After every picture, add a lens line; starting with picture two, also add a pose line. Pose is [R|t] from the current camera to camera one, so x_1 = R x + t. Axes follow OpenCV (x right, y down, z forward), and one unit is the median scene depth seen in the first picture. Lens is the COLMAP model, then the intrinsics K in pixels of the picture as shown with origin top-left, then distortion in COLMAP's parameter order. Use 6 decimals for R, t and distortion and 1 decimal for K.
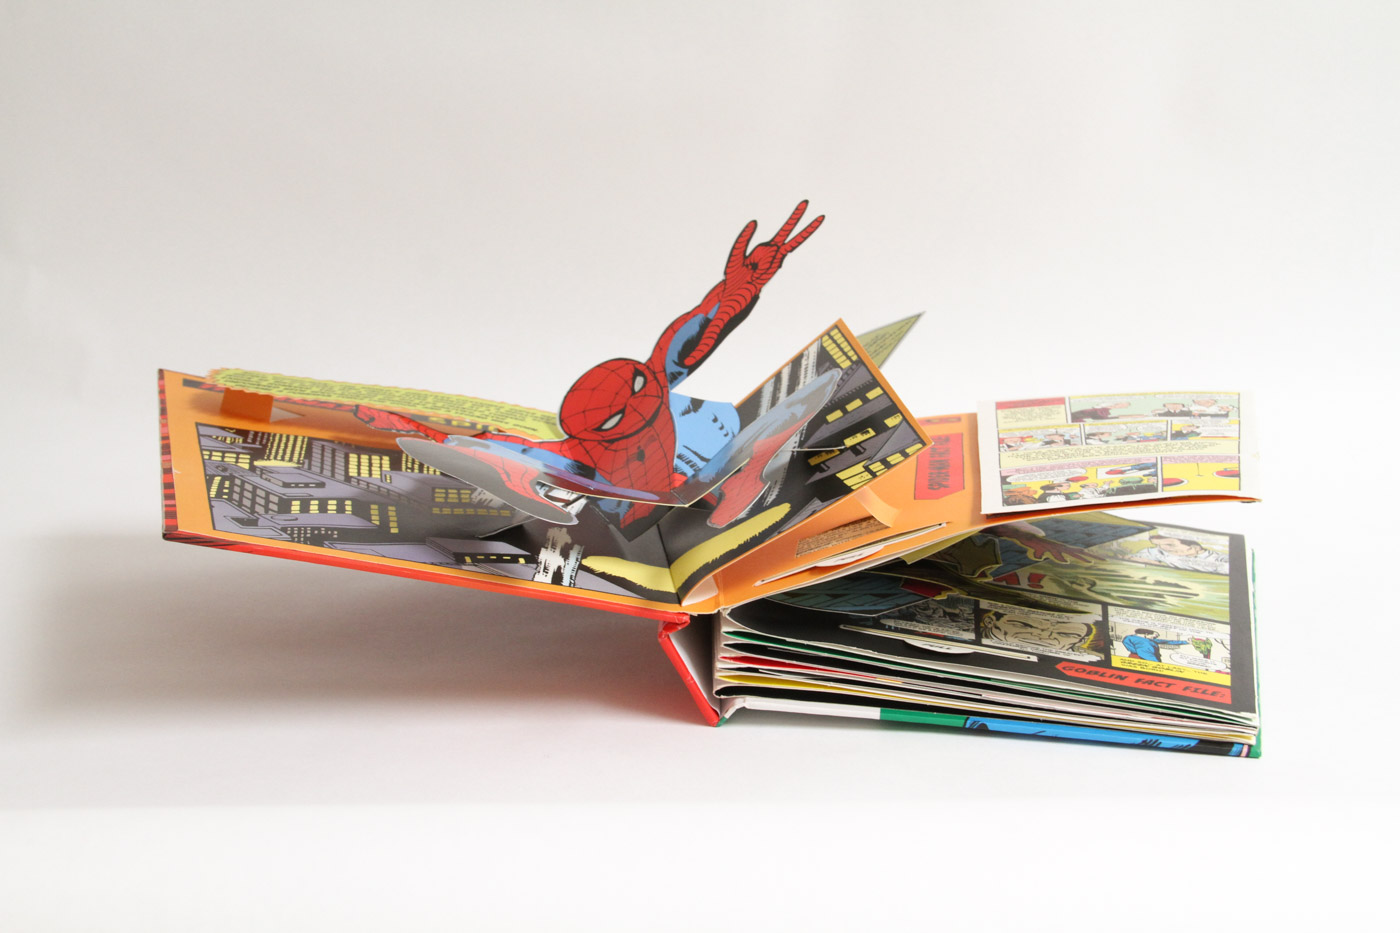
lens RADIAL K [[1942.3, 0, 710.9], [0, 1942.3, 466.6], [0, 0, 1]] dist [0.023328, 0.000000]
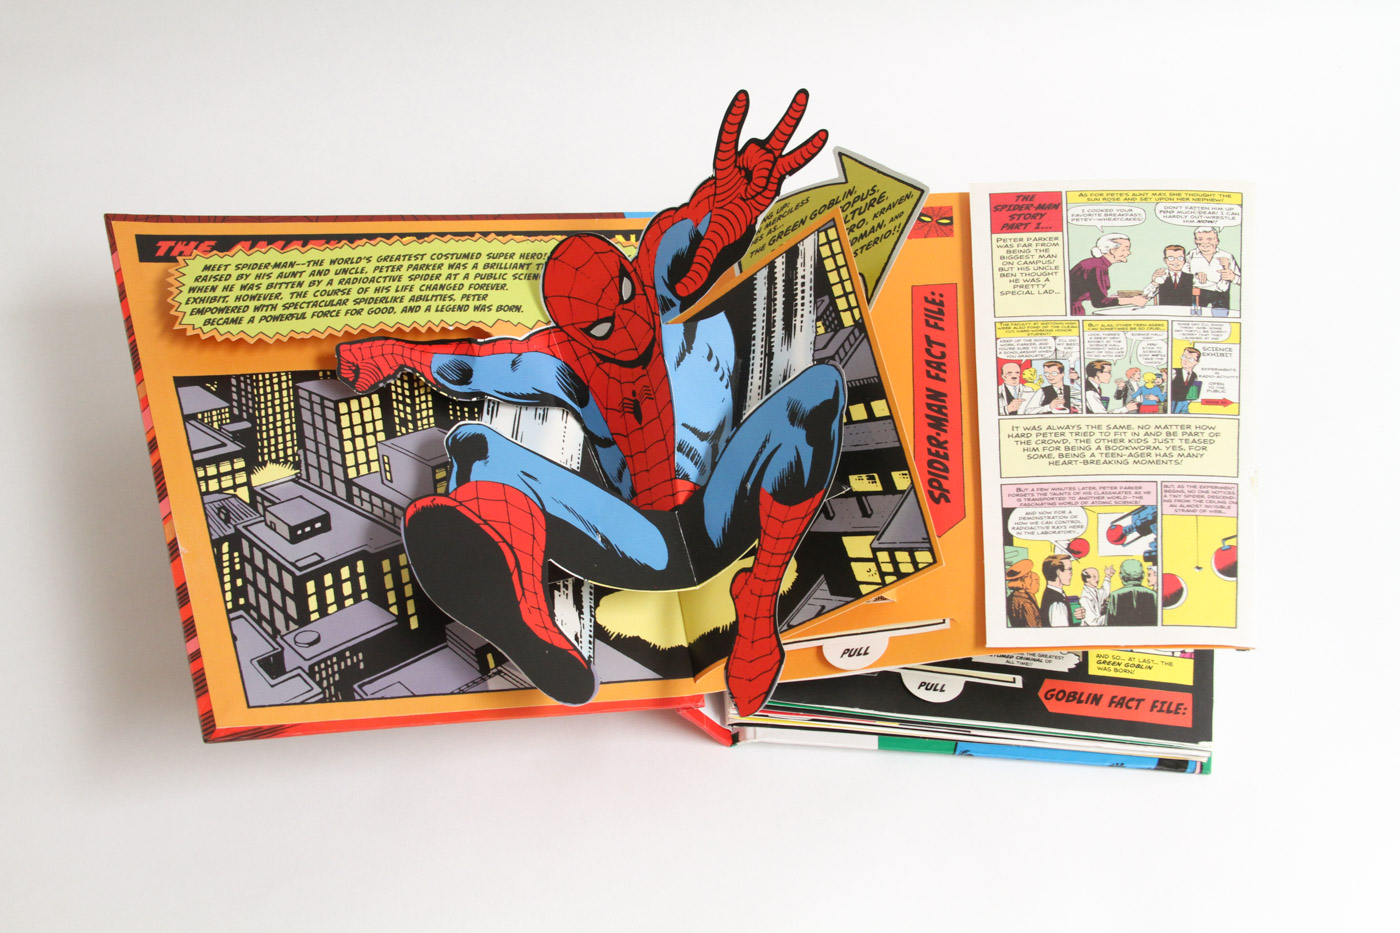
lens RADIAL K [[1758.9, 0, 698.5], [0, 1758.9, 461.1], [0, 0, 1]] dist [0.046601, 0.000000]
pose [[0.998638, -0.038235, 0.035497, -0.036992], [0.007657, 0.780421, 0.625208, -0.536113], [-0.051607, -0.624085, 0.779651, 0.277870]]
